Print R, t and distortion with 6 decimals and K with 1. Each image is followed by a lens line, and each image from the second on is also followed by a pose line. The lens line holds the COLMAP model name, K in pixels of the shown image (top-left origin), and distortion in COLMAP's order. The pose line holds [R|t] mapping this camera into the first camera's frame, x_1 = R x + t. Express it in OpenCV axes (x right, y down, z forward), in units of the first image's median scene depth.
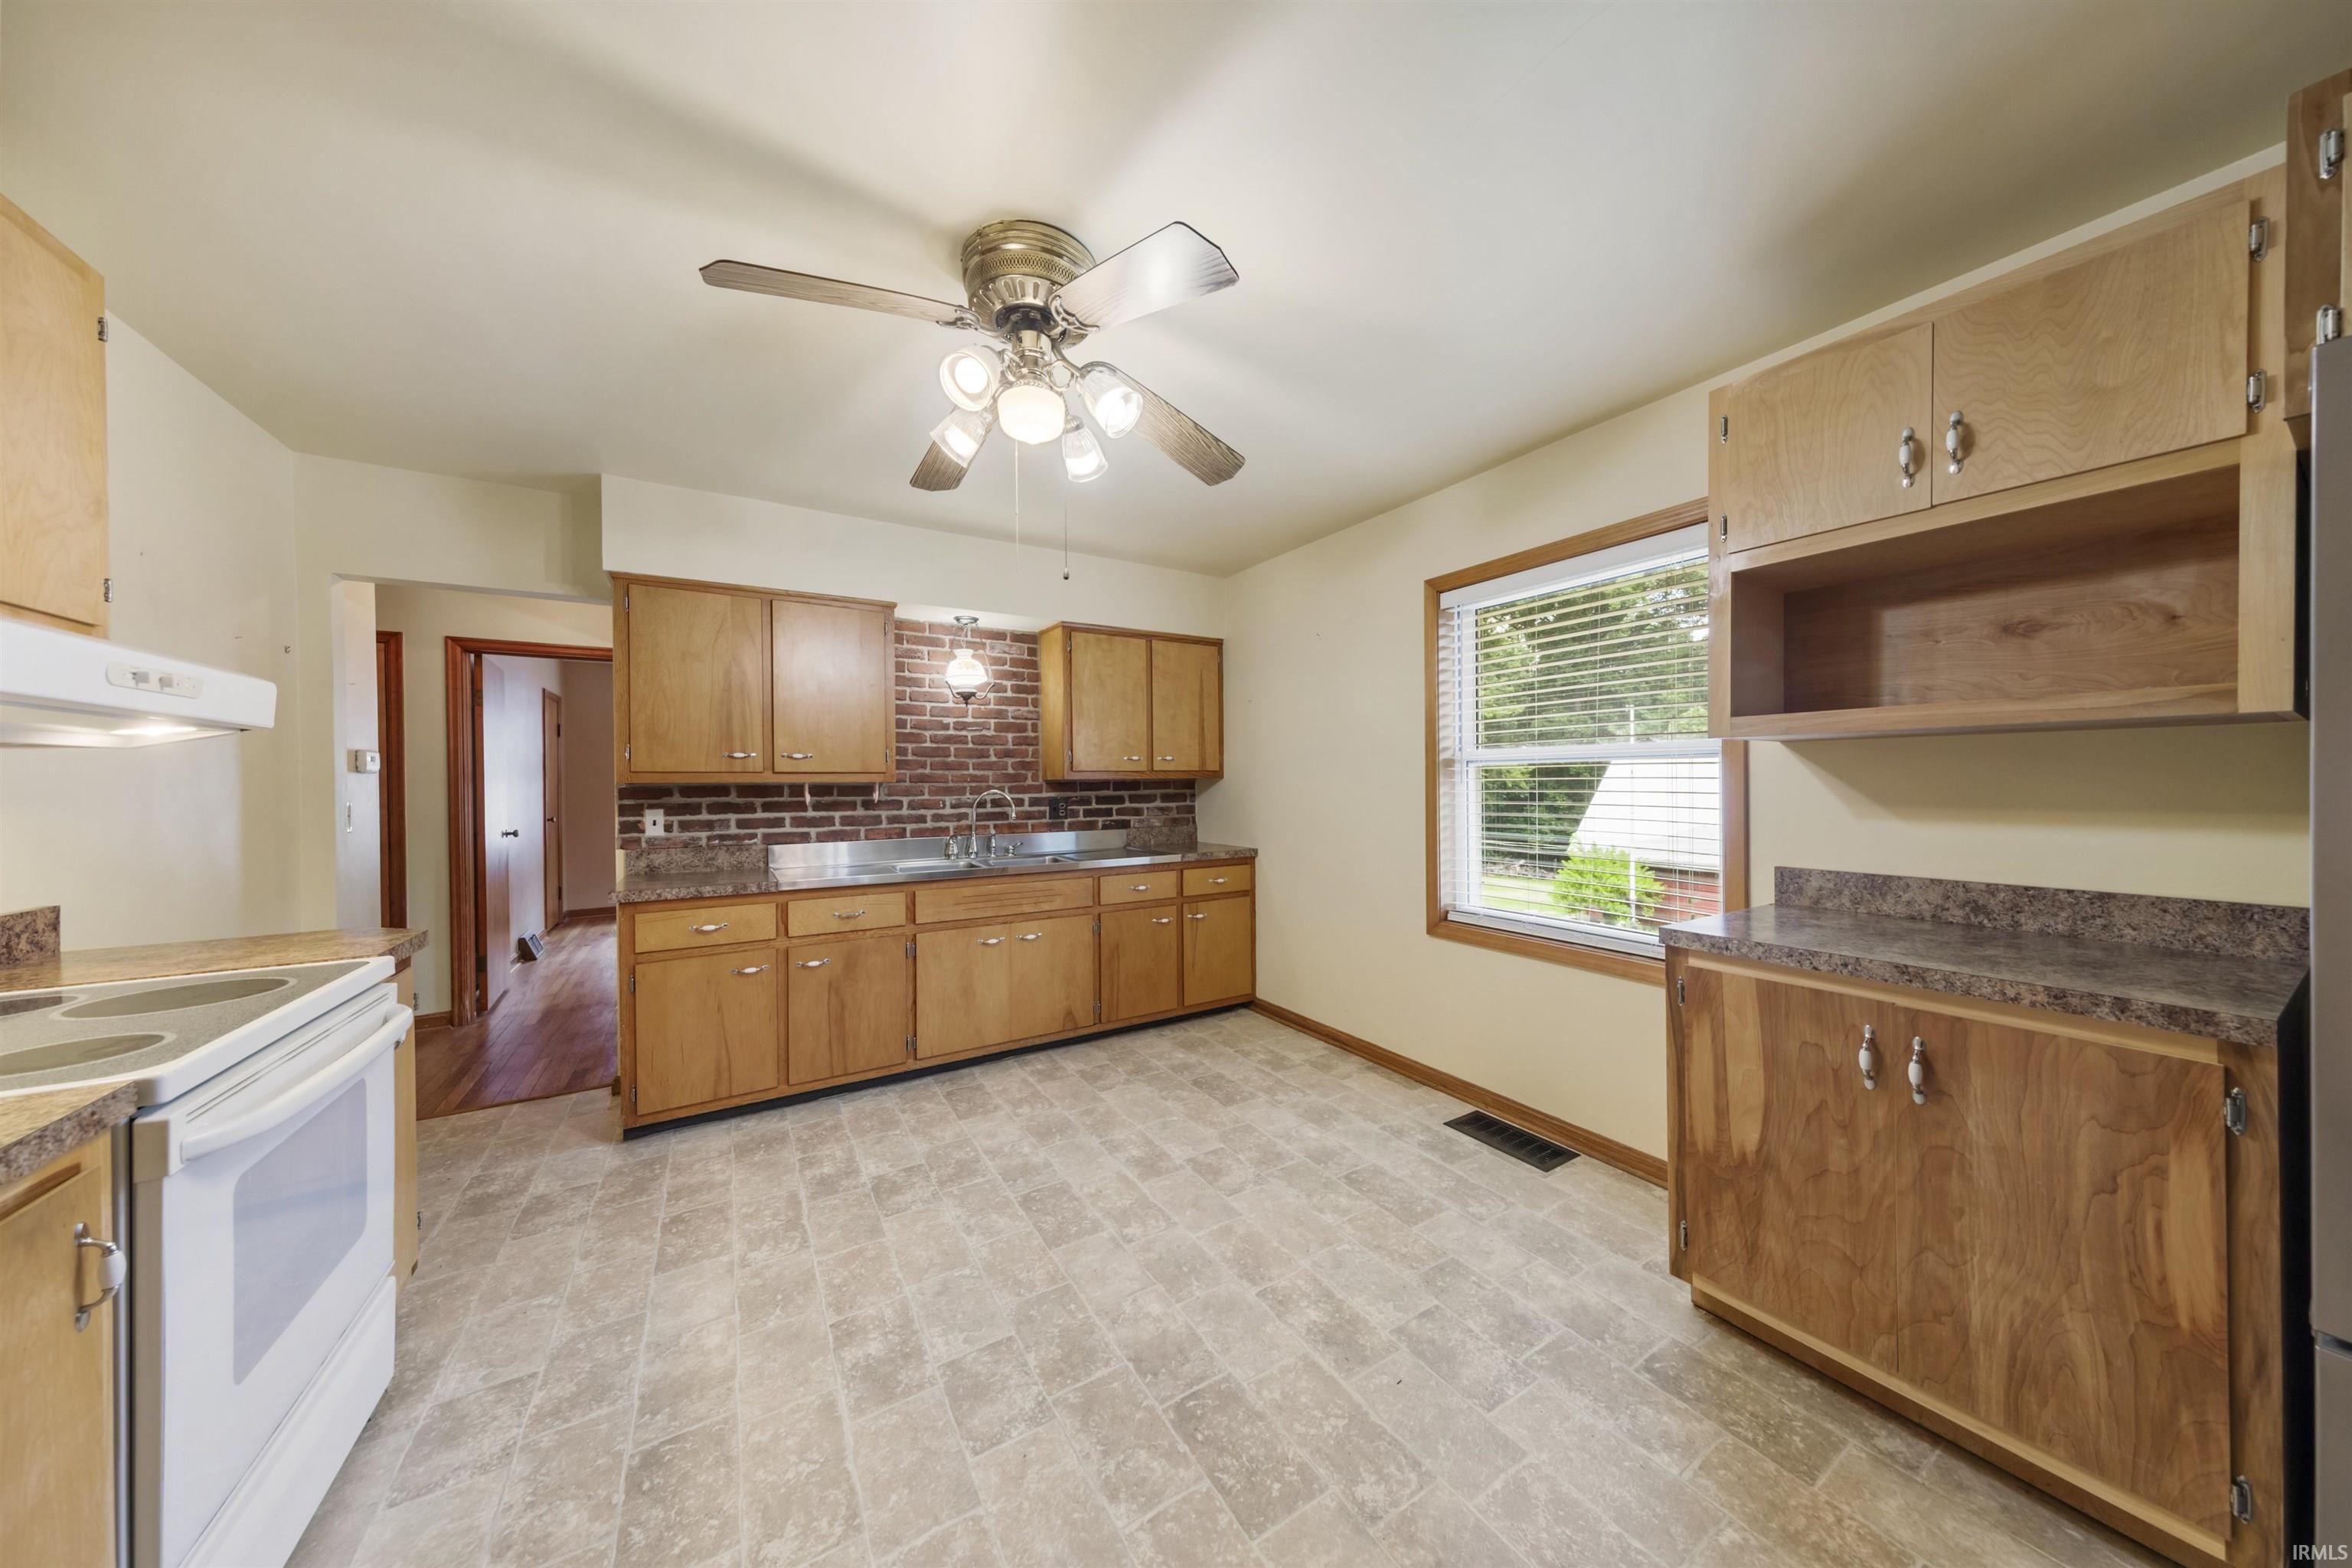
lens RADIAL K [[734.6, 0, 1176.0], [0, 734.6, 784.0], [0, 0, 1]] dist [0.001297, 0.000126]
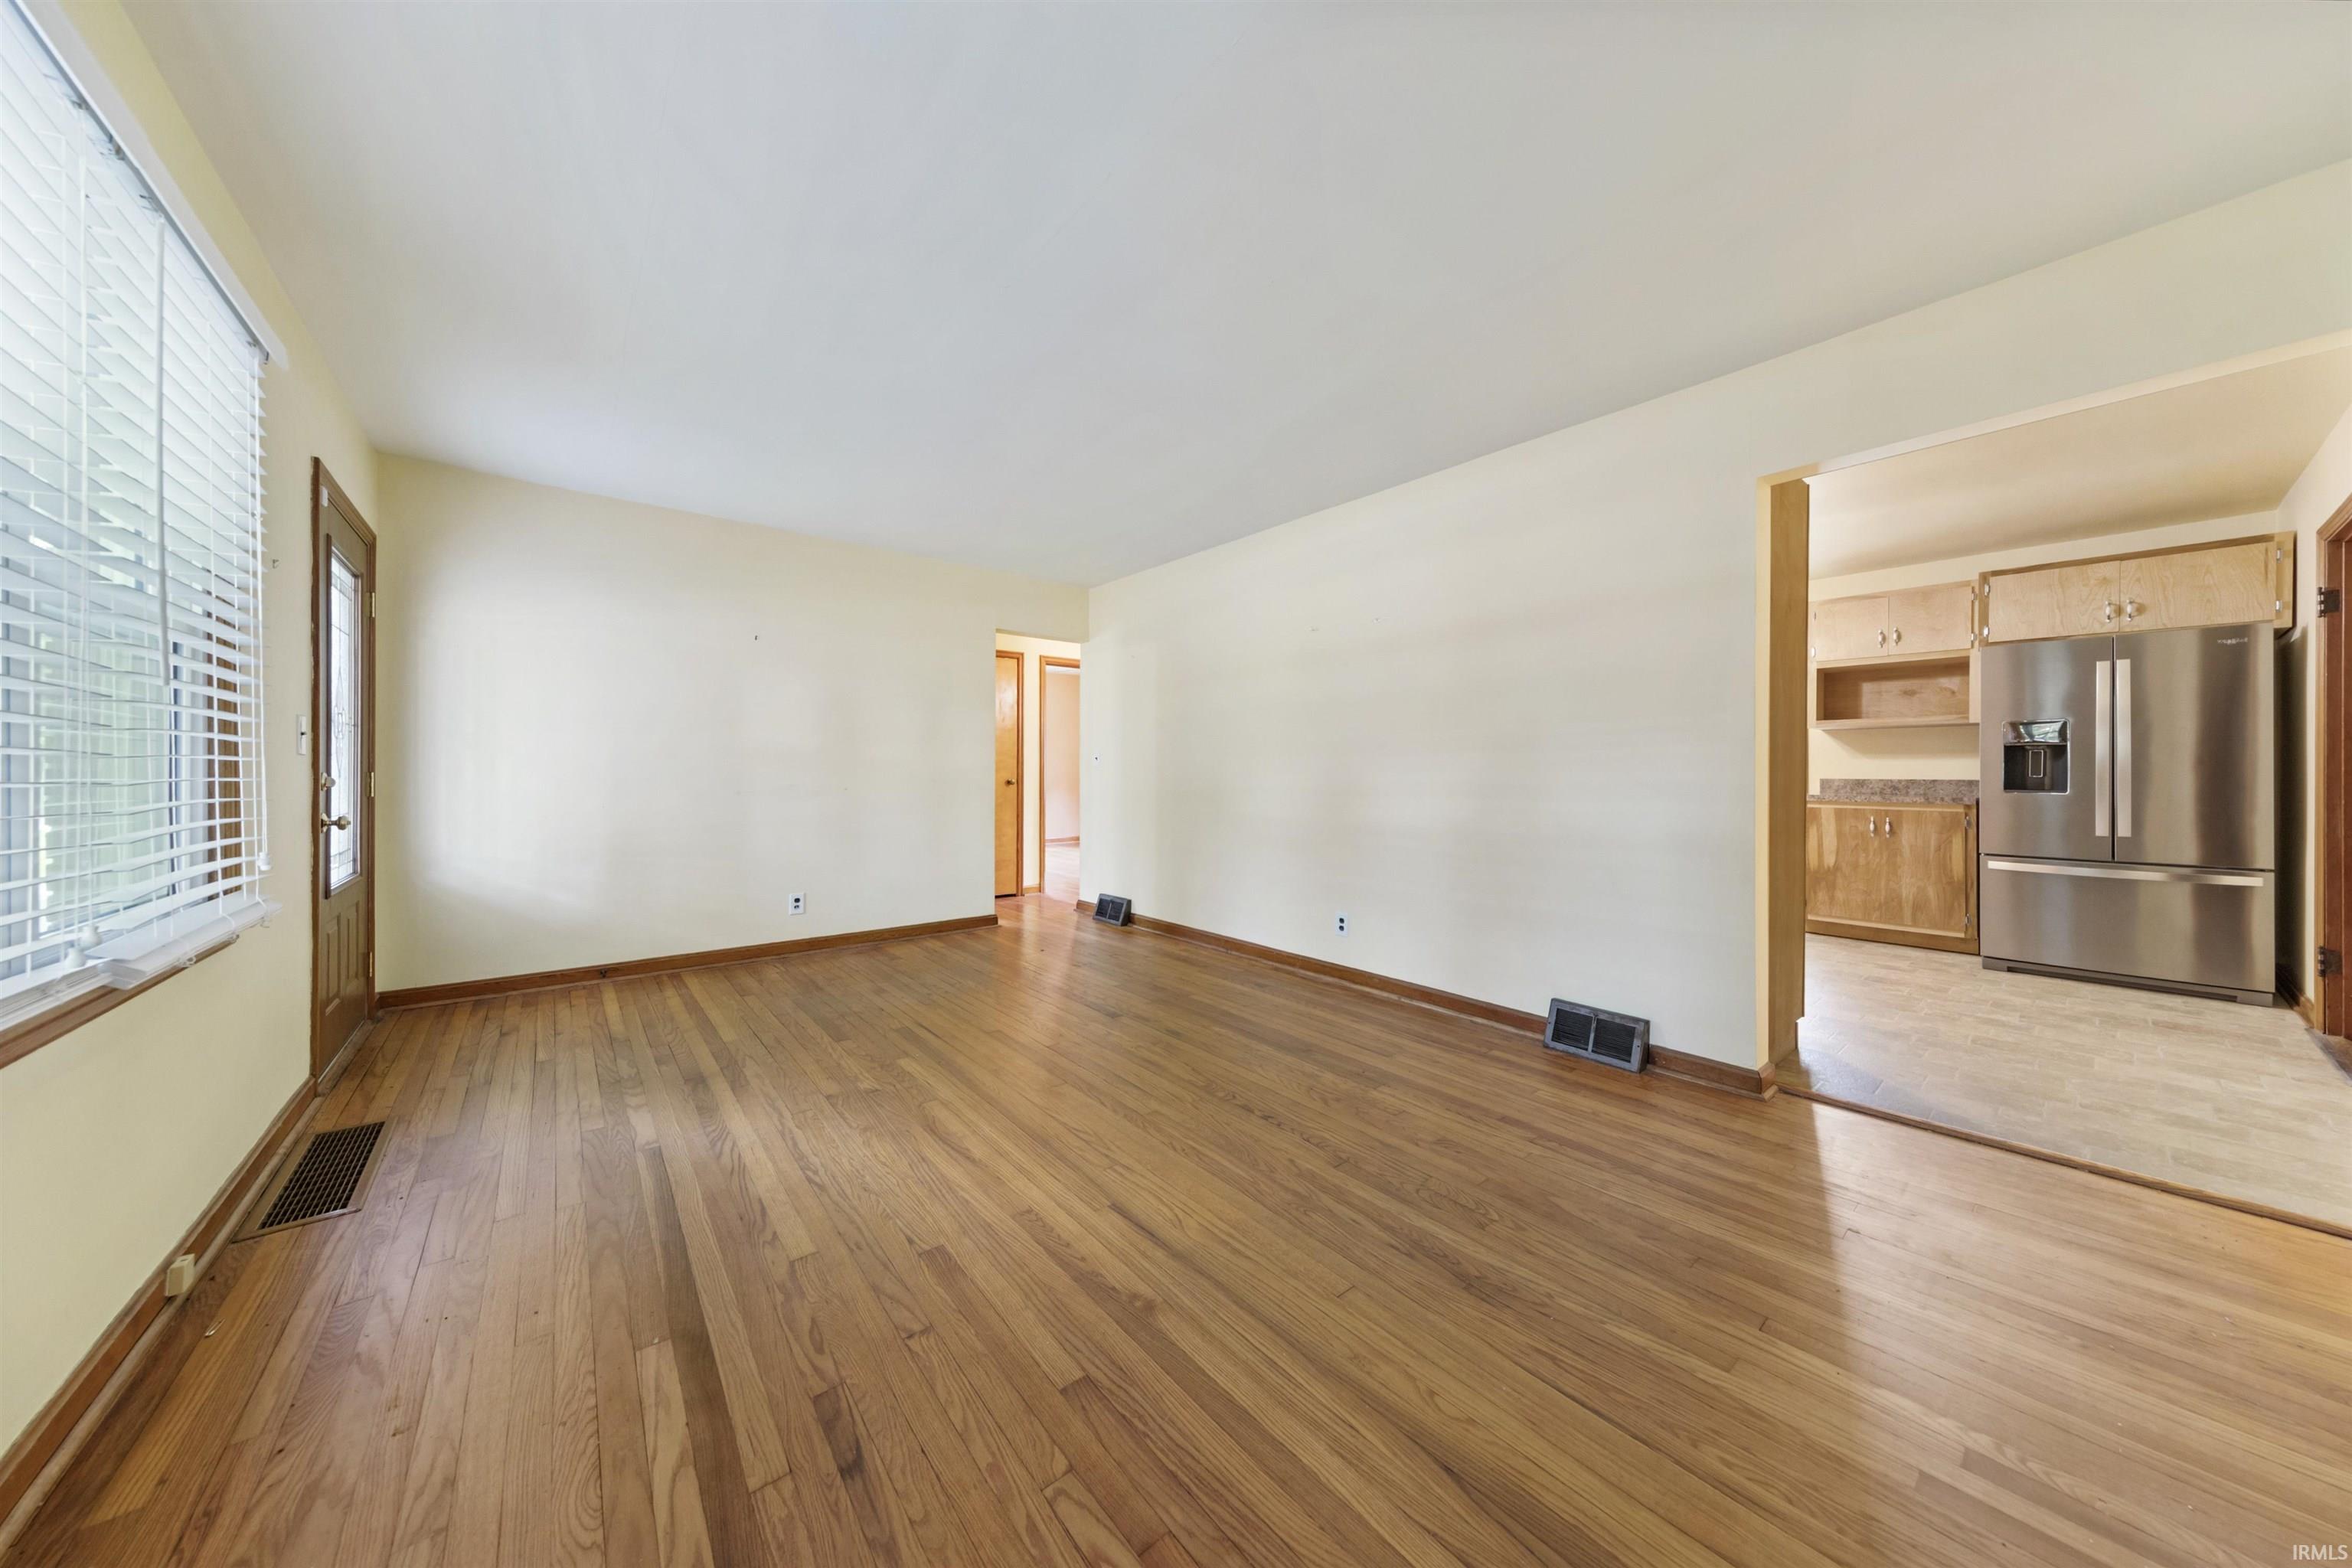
lens RADIAL K [[744.7, 0, 1176.0], [0, 744.7, 784.0], [0, 0, 1]] dist [0.010485, 0.000066]
pose [[0.990254, 0.002825, 0.139246, -2.593625], [-0.003057, 0.999994, 0.001455, 0.188435], [-0.139241, -0.001867, 0.990257, -1.877552]]
